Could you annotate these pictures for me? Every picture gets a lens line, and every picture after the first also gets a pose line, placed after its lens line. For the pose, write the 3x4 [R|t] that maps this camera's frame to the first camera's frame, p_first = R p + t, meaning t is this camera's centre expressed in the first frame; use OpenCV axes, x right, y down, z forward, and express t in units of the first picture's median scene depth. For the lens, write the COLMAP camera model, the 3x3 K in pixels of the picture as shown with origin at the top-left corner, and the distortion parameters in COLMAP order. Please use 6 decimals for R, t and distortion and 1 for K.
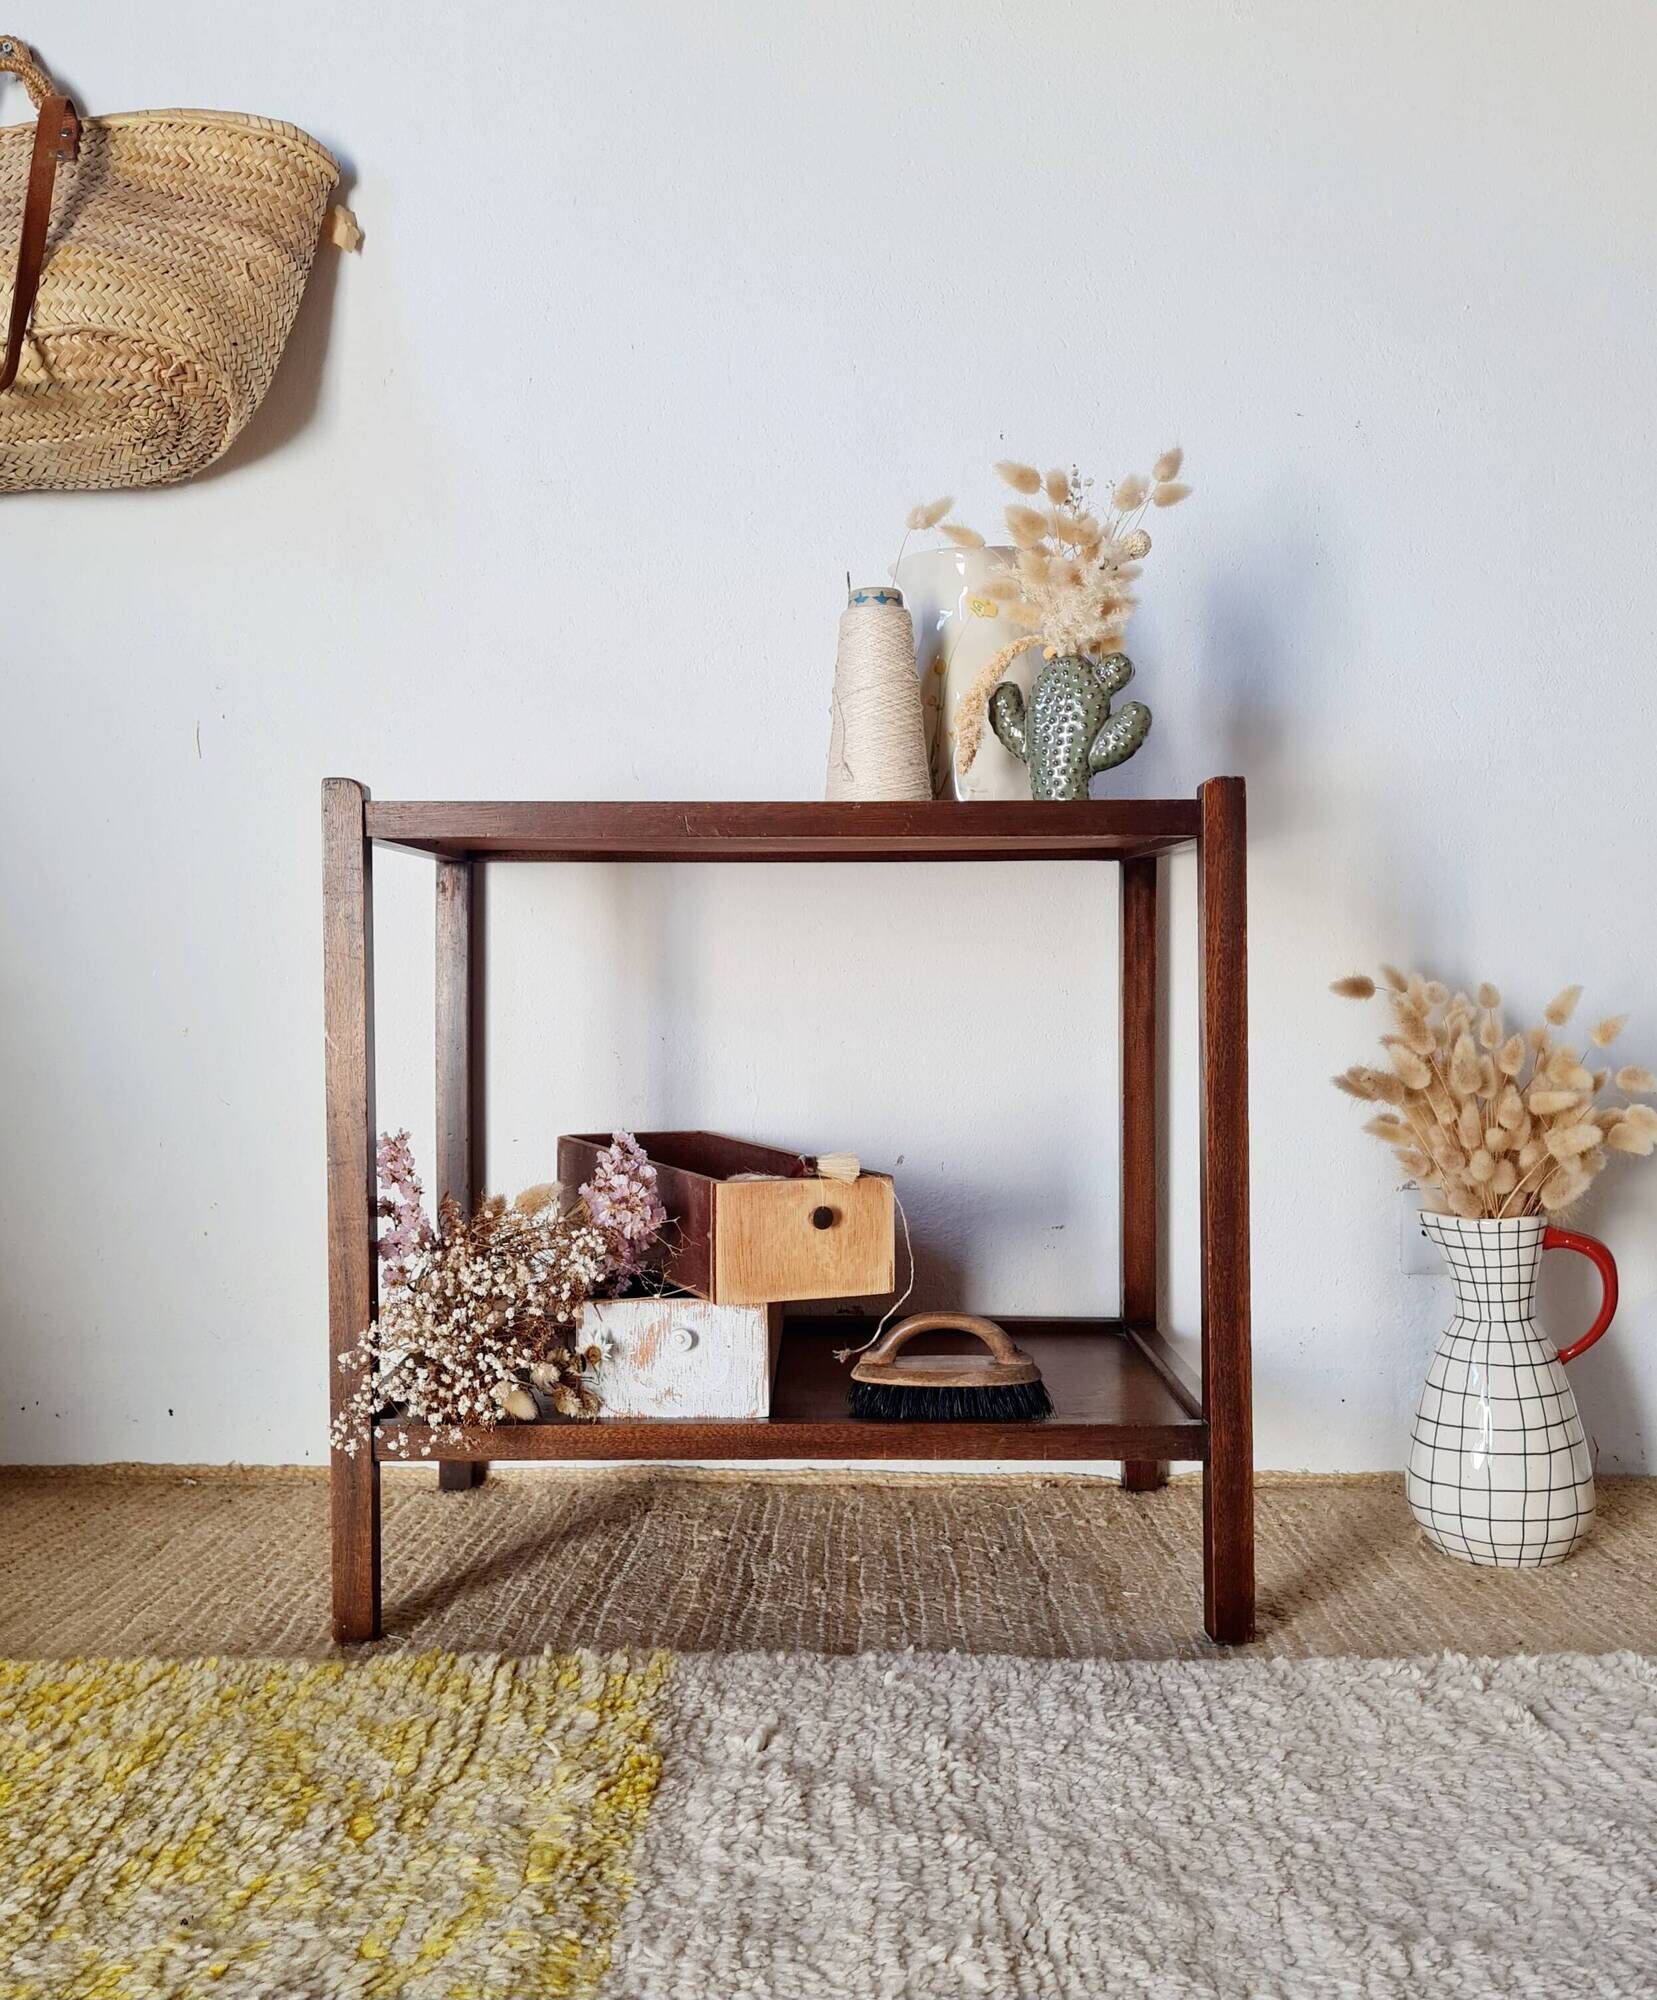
lens RADIAL K [[2025.4, 0, 790.1], [0, 2025.4, 975.5], [0, 0, 1]] dist [0.035043, 0.000000]
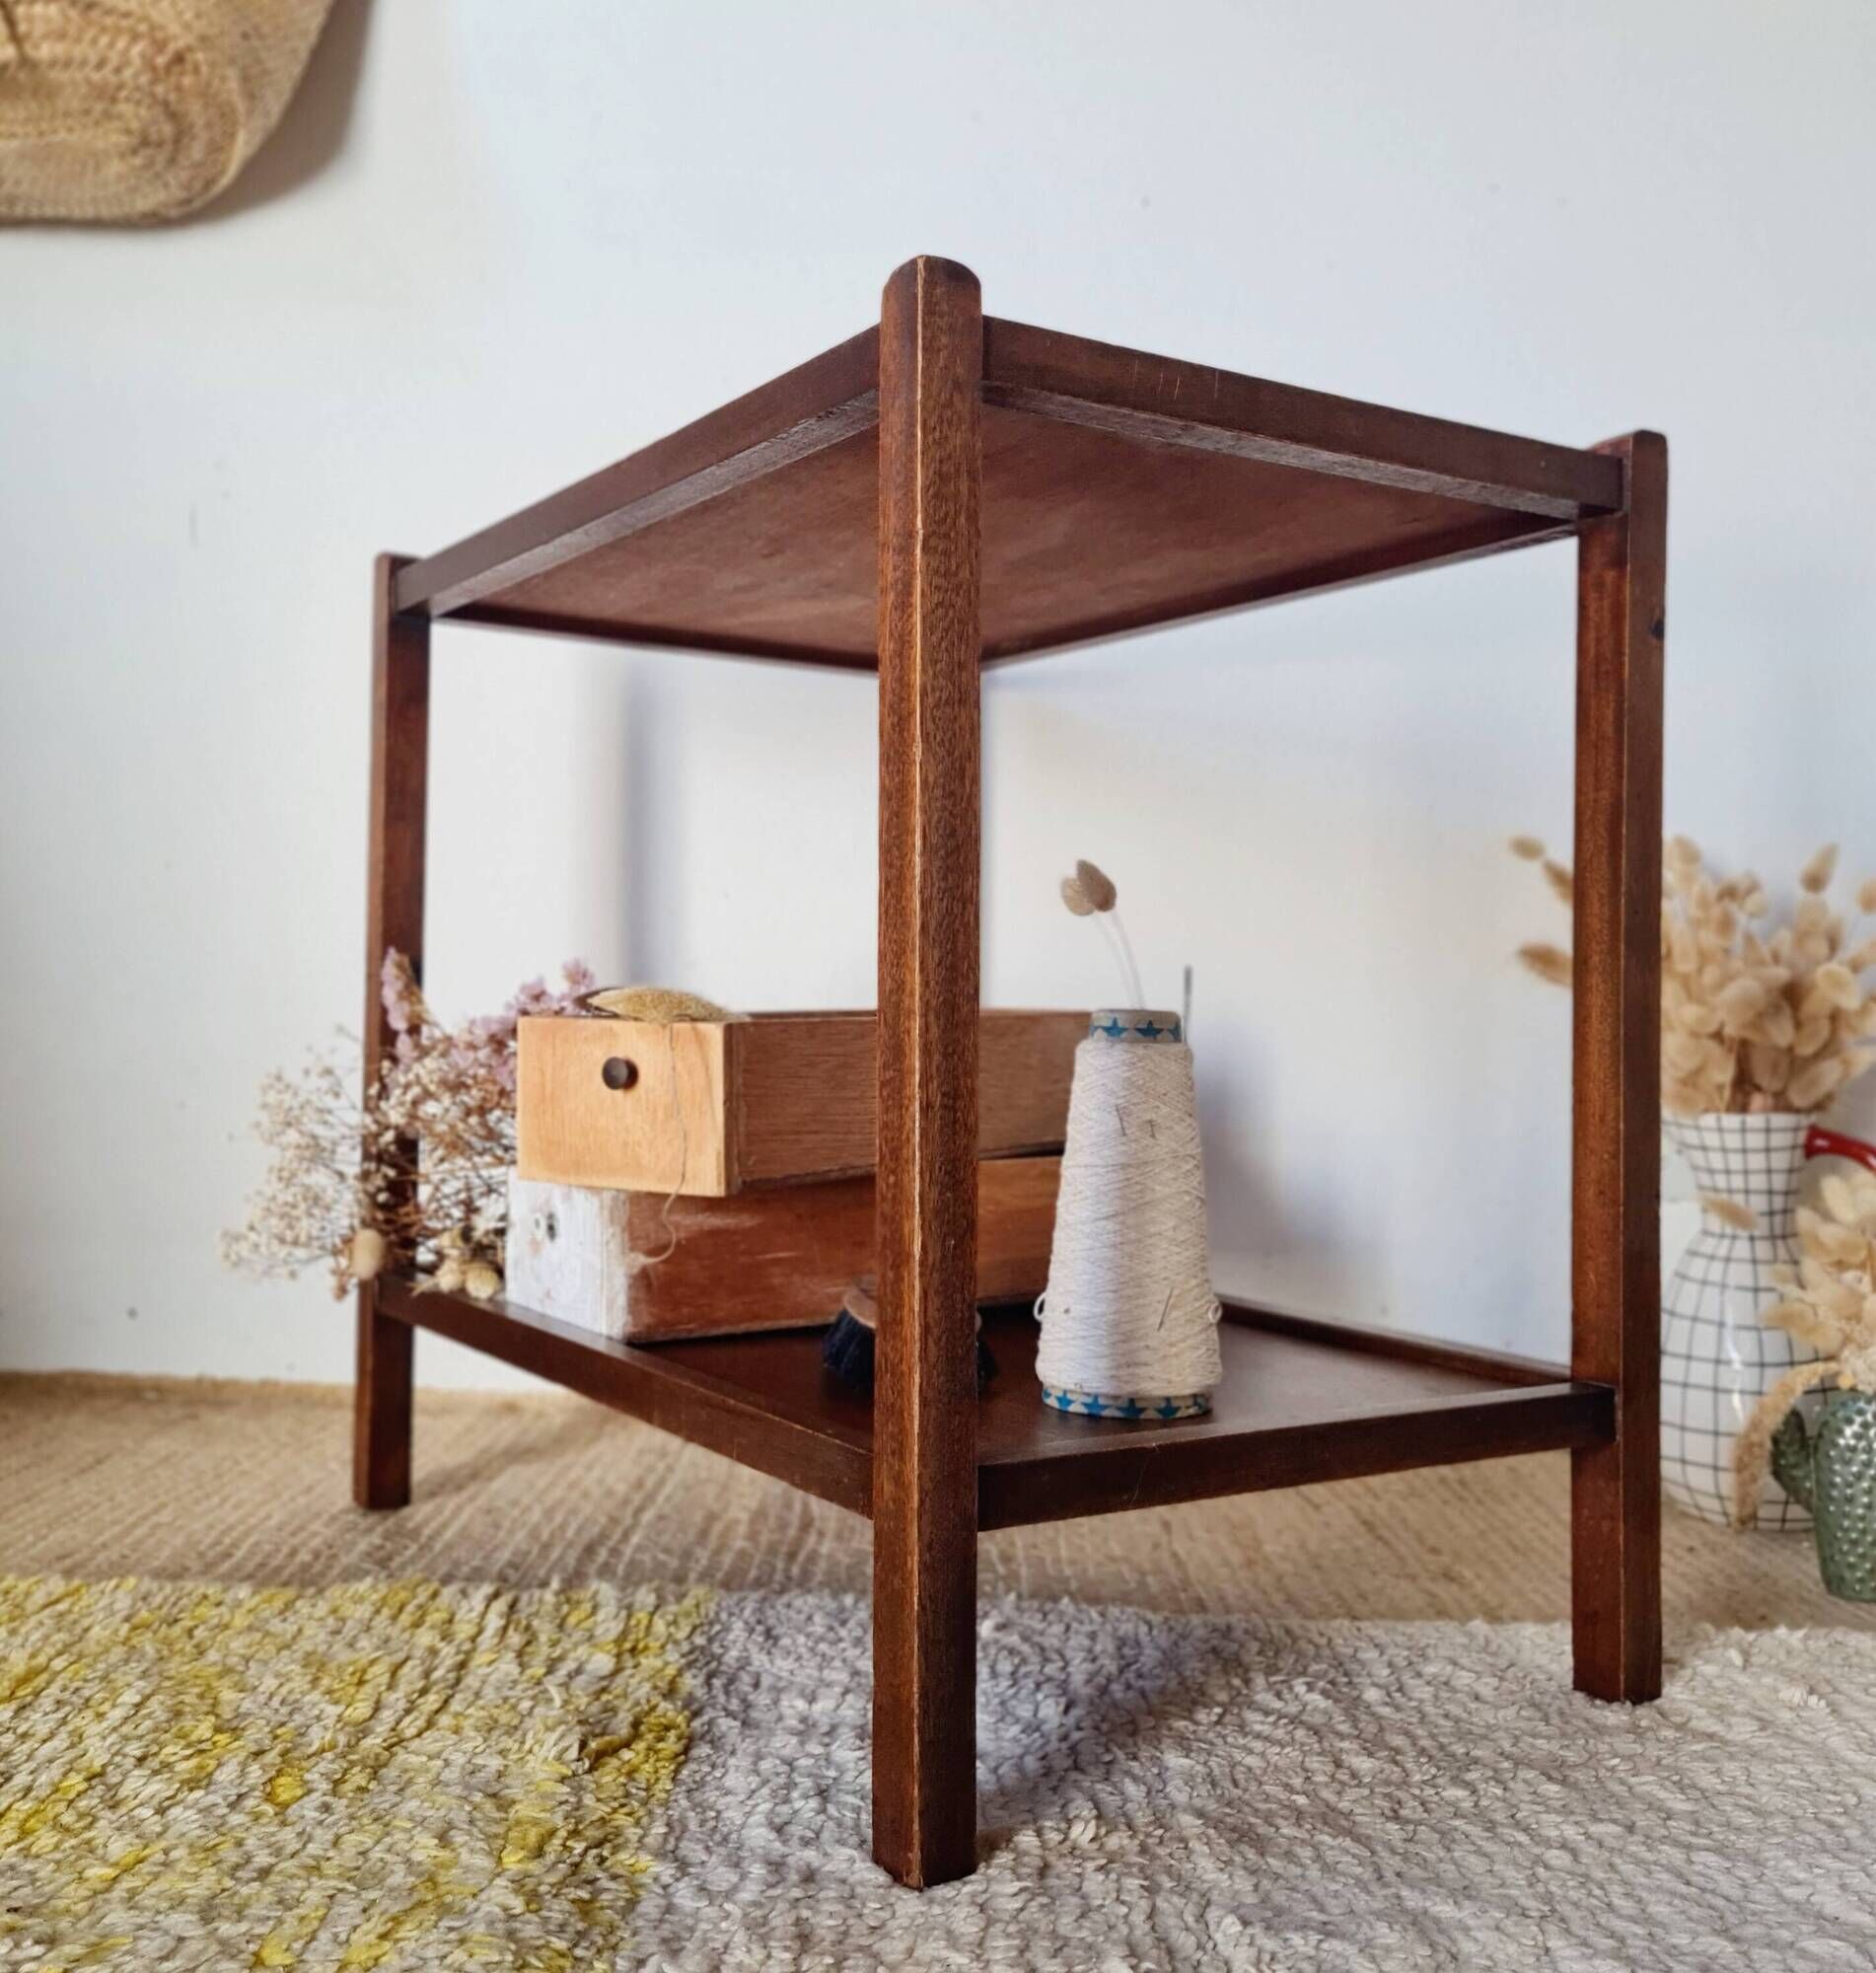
lens RADIAL K [[1995.7, 0, 861.8], [0, 1995.7, 974.8], [0, 0, 1]] dist [0.030424, 0.000000]
pose [[0.999442, 0.033073, 0.004753, -0.010904], [-0.033002, 0.999354, -0.014243, 0.097468], [-0.005221, 0.014078, 0.999887, 0.205382]]
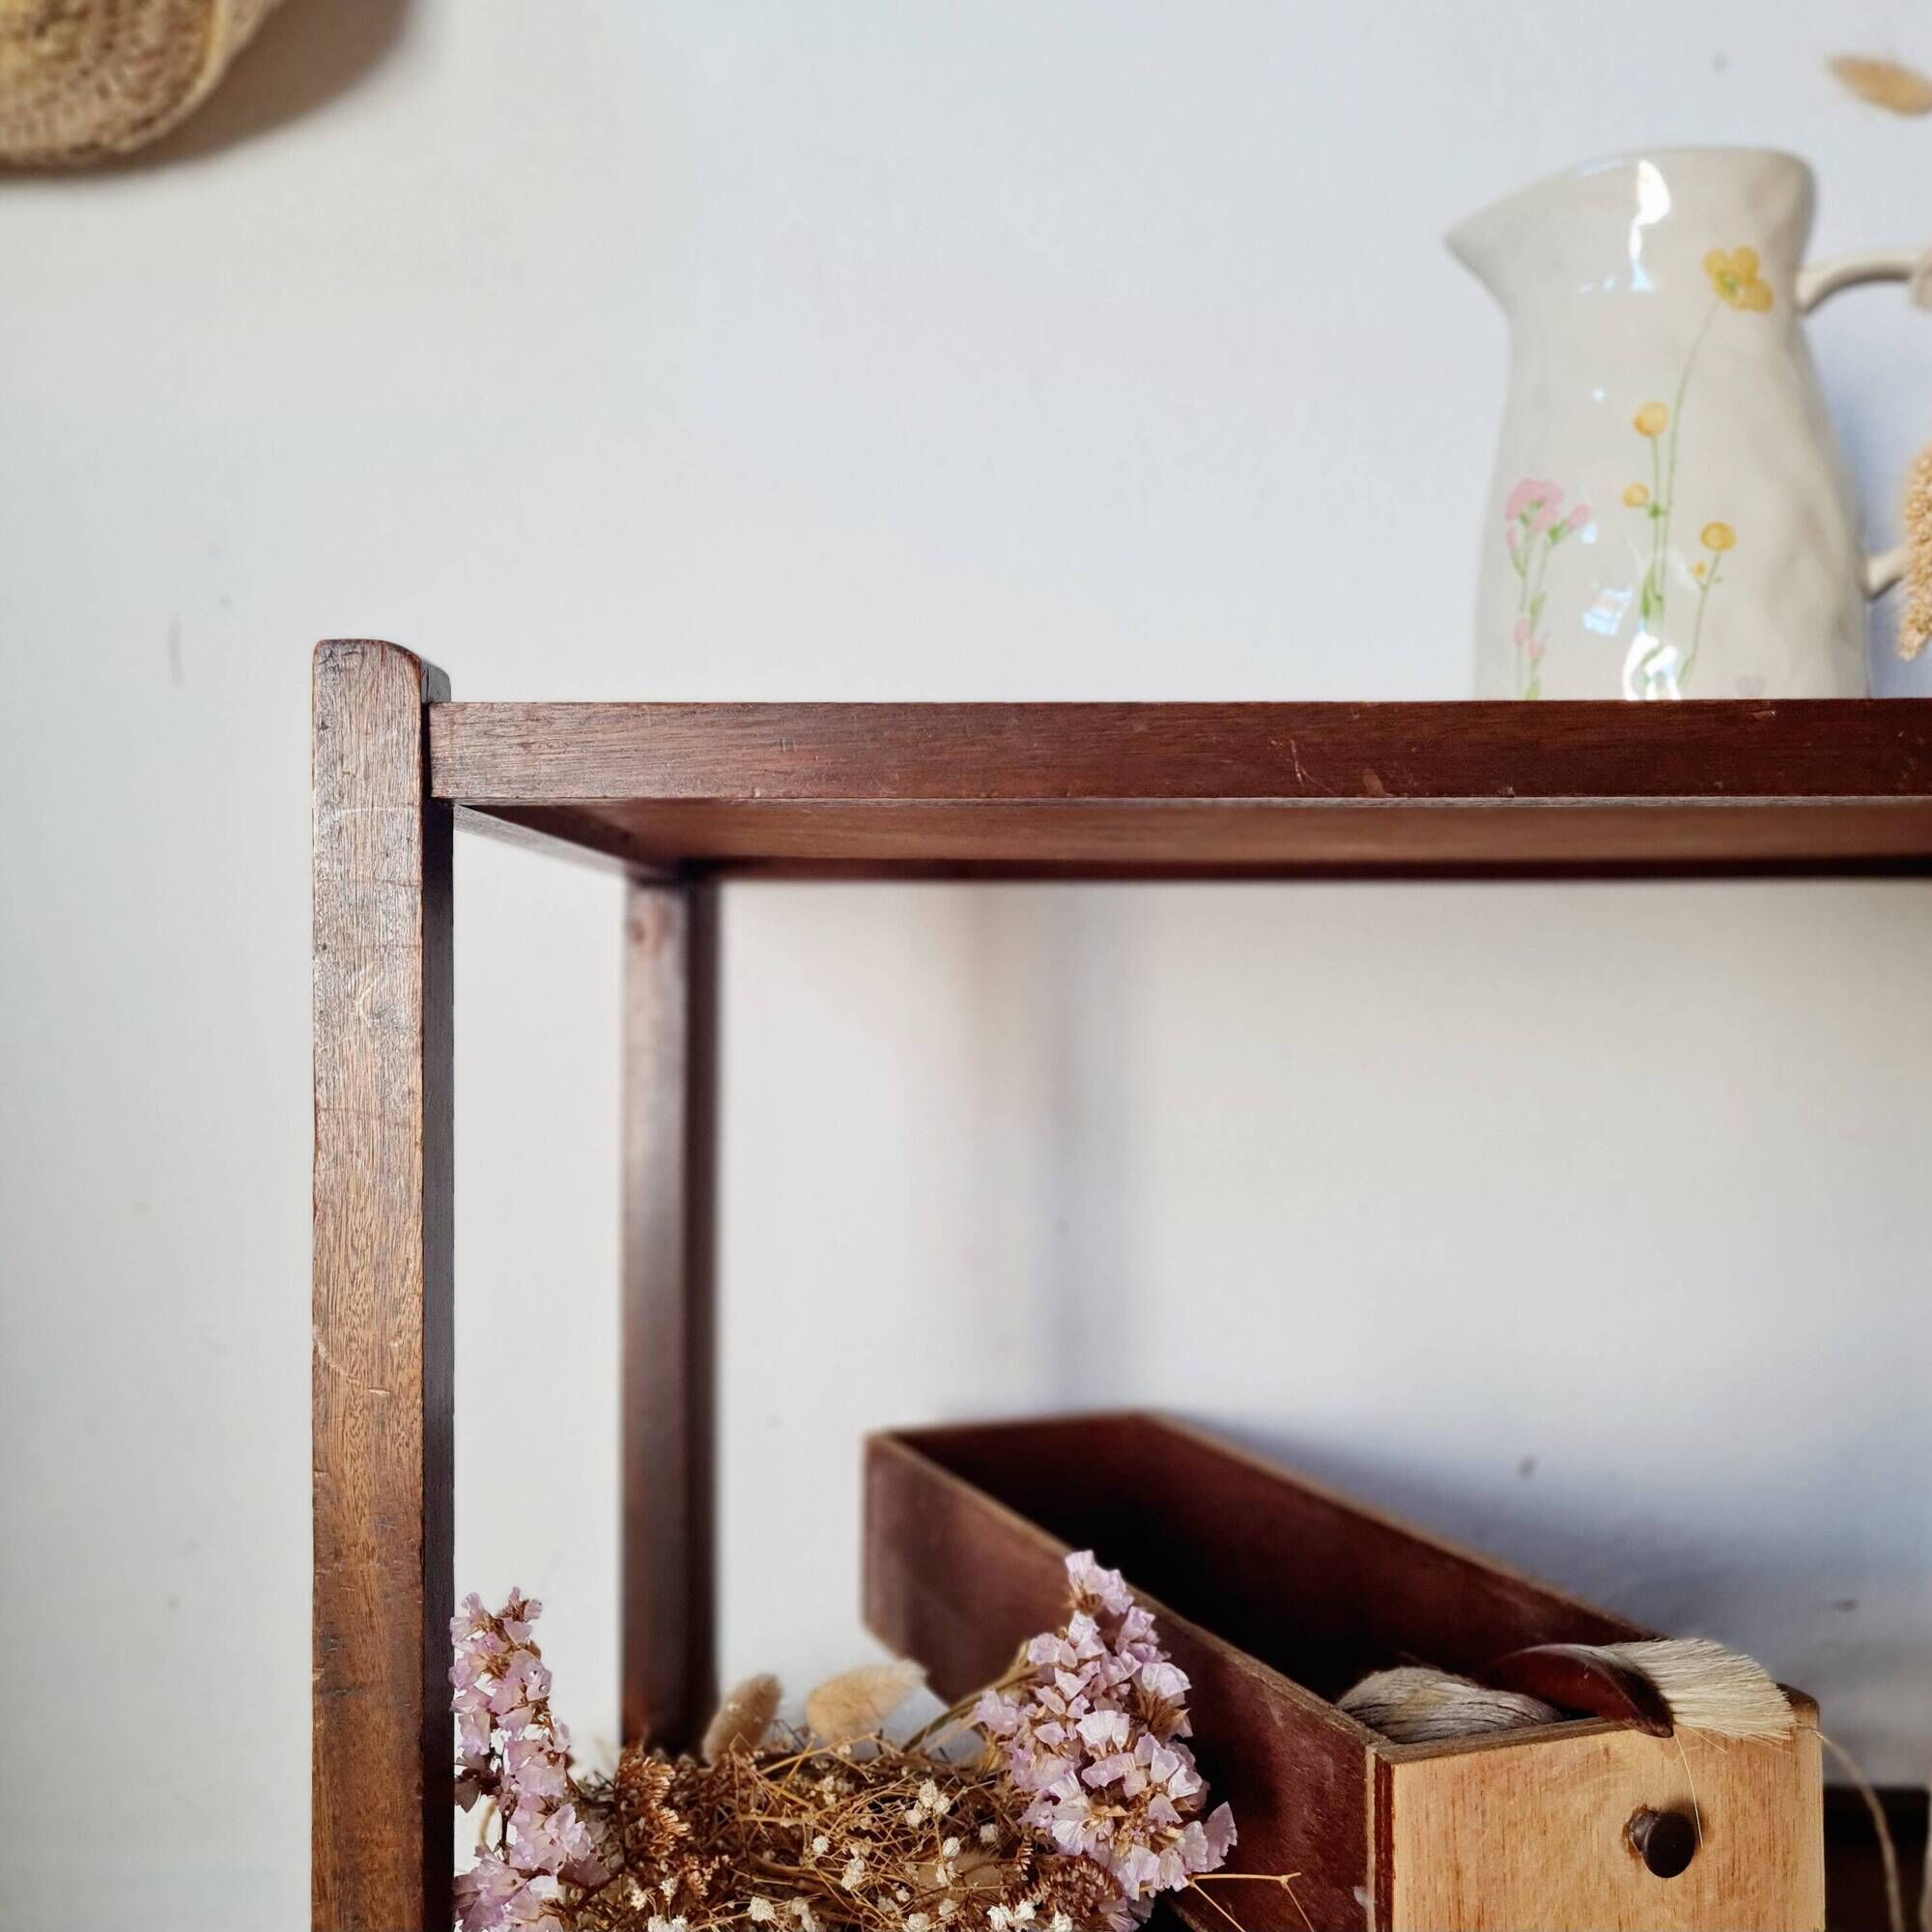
lens RADIAL K [[1963.7, 0, 955.8], [0, 1963.7, 959.5], [0, 0, 1]] dist [0.028570, 0.000000]
pose [[0.999919, 0.002219, -0.012494, -0.108919], [-0.002664, 0.999359, -0.035696, -0.026224], [0.012407, 0.035726, 0.999285, 0.645426]]
